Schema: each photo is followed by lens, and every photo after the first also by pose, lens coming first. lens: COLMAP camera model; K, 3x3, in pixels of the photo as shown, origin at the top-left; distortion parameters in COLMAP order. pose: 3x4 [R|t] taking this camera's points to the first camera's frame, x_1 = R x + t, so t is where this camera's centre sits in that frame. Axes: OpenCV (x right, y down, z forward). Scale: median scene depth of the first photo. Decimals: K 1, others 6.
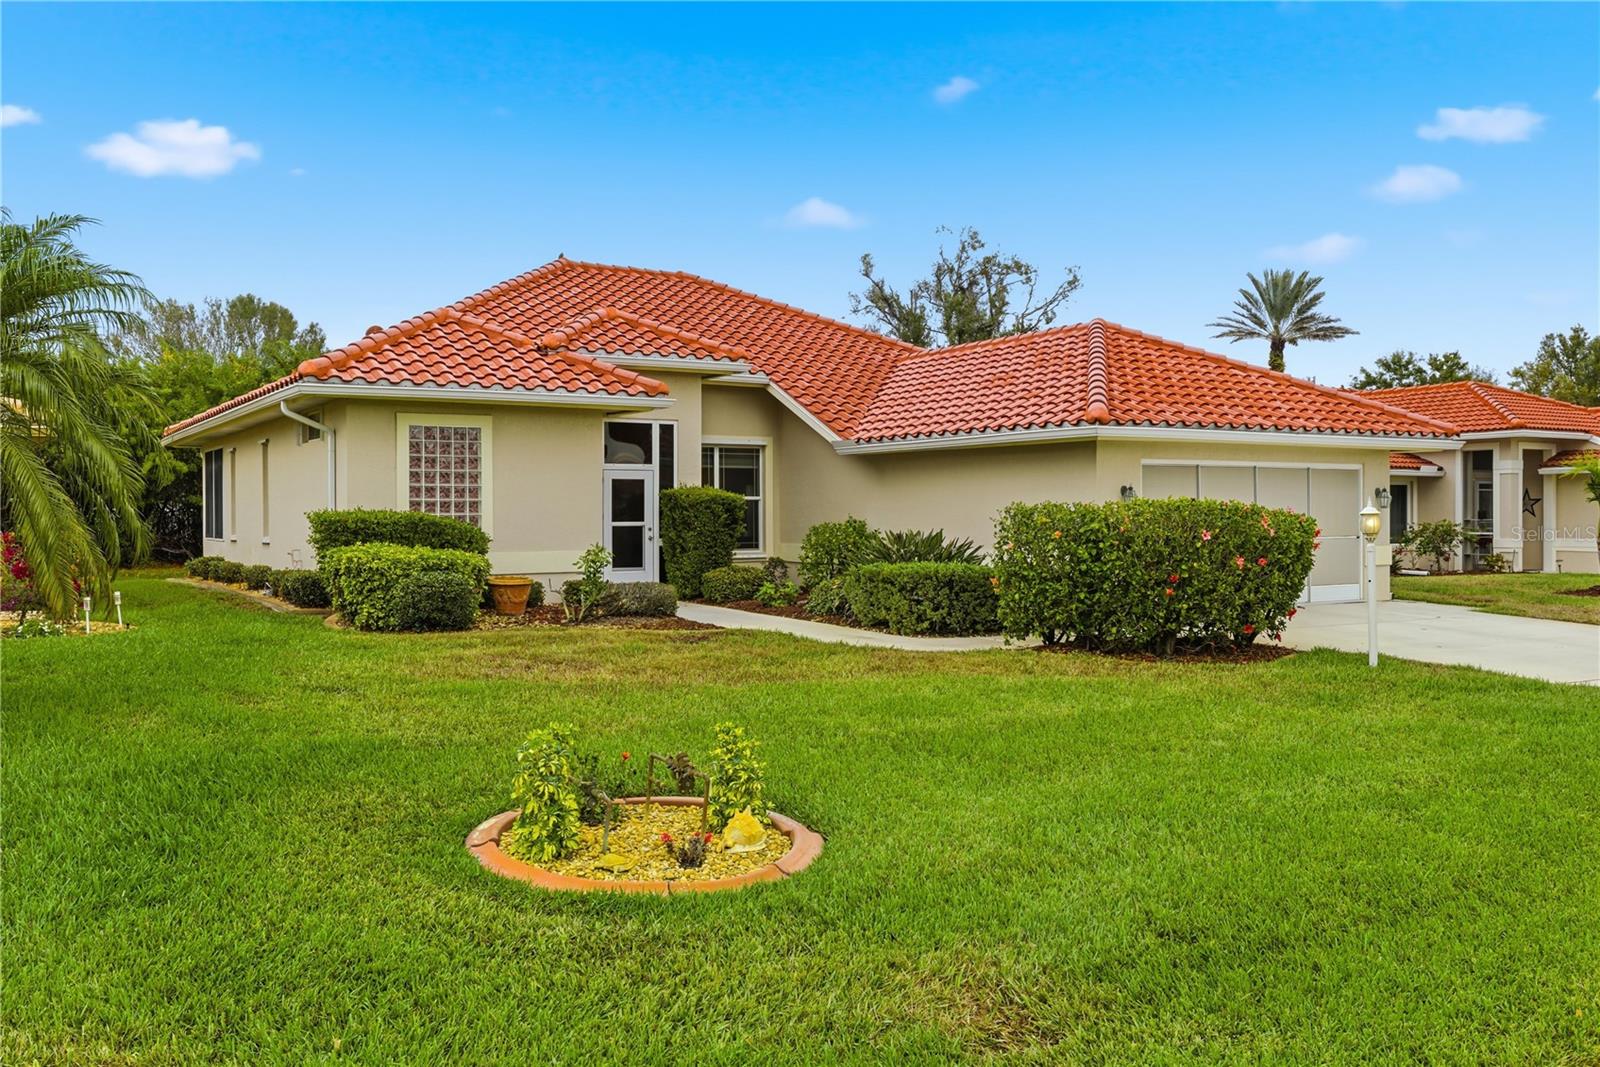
lens RADIAL K [[1319.5, 0, 795.3], [0, 1319.5, 529.6], [0, 0, 1]] dist [-0.009666, -0.000165]
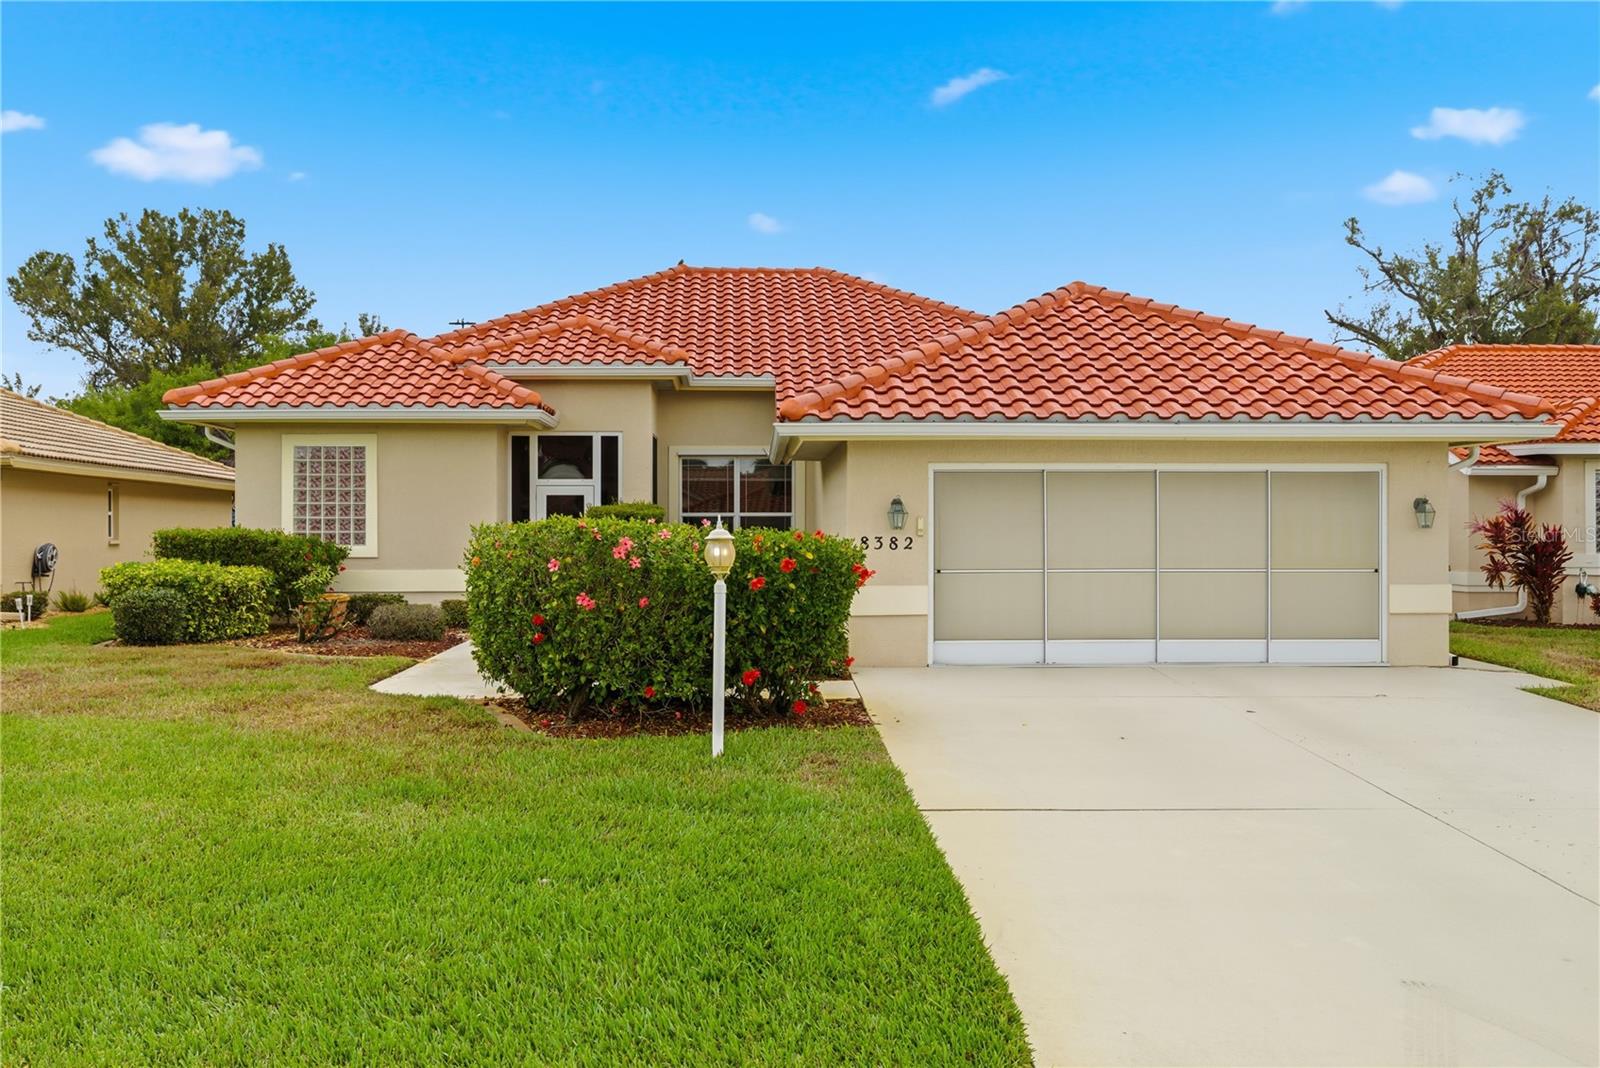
lens RADIAL K [[1372.1, 0, 802.3], [0, 1372.1, 527.9], [0, 0, 1]] dist [0.015403, 0.017185]
pose [[0.866366, 0.002037, -0.499405, 0.509597], [-0.008787, 0.999899, -0.011166, -0.005270], [0.499332, 0.014062, 0.866297, 0.228499]]
